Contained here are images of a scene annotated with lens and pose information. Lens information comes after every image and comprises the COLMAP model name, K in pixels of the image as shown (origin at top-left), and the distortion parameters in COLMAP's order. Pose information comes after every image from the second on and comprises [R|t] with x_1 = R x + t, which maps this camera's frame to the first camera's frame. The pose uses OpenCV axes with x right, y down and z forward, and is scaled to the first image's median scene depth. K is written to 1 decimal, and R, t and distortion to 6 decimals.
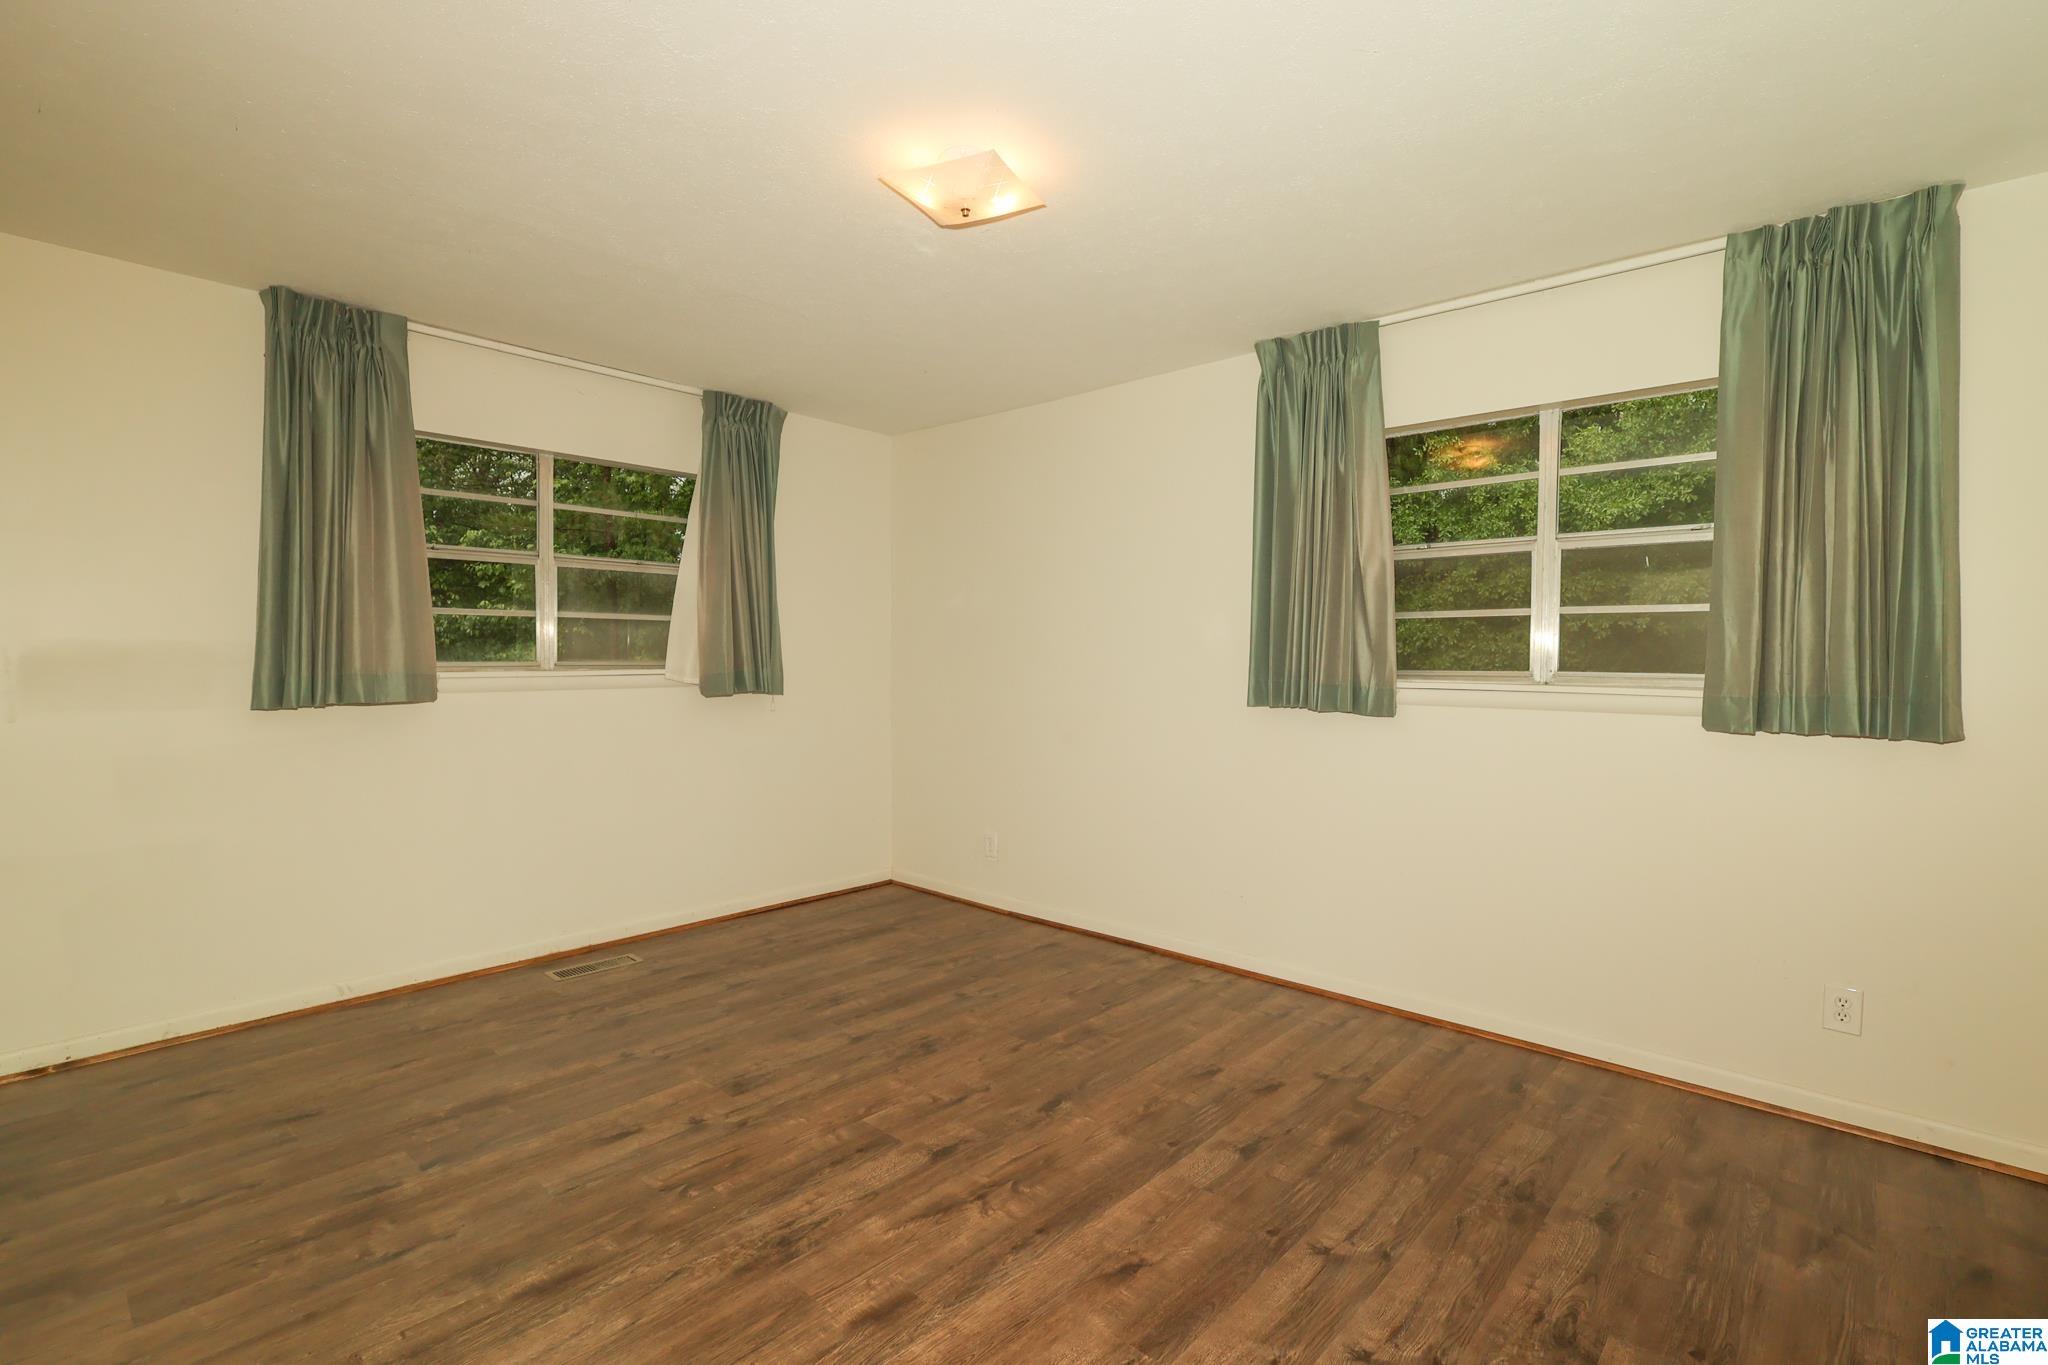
lens RADIAL K [[956.9, 0, 1024.5], [0, 956.9, 675.1], [0, 0, 1]] dist [-0.002590, 0.003211]
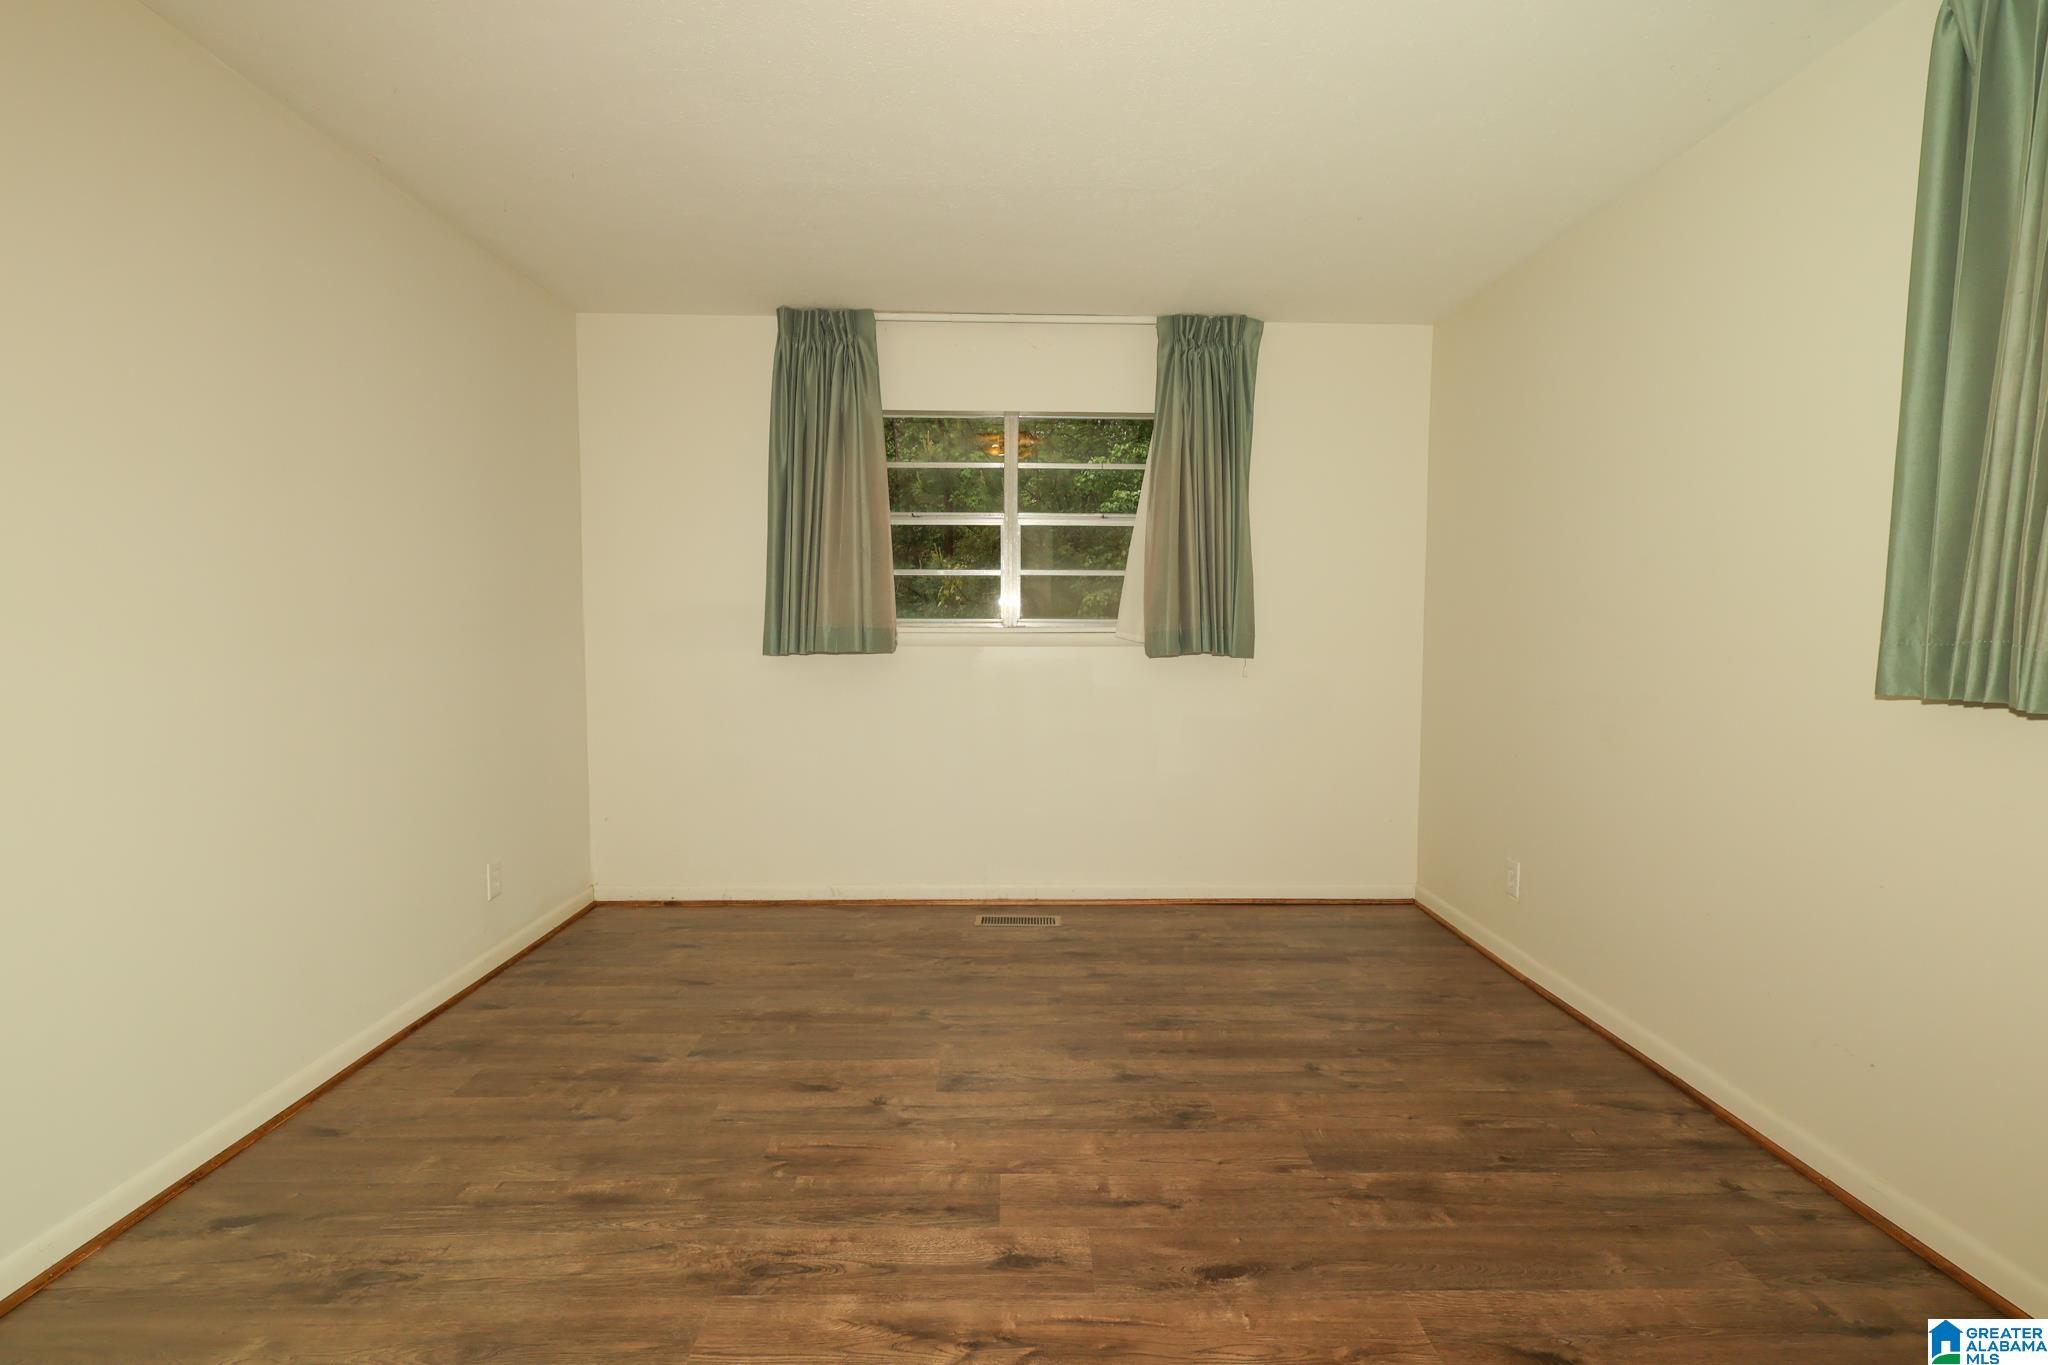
lens RADIAL K [[956.9, 0, 1024.4], [0, 956.9, 688.4], [0, 0, 1]] dist [-0.002590, 0.003211]
pose [[0.685660, 0.048154, -0.726328, 0.320909], [-0.016273, 0.998574, 0.050842, 0.009601], [0.727740, -0.023041, 0.685466, 0.364225]]
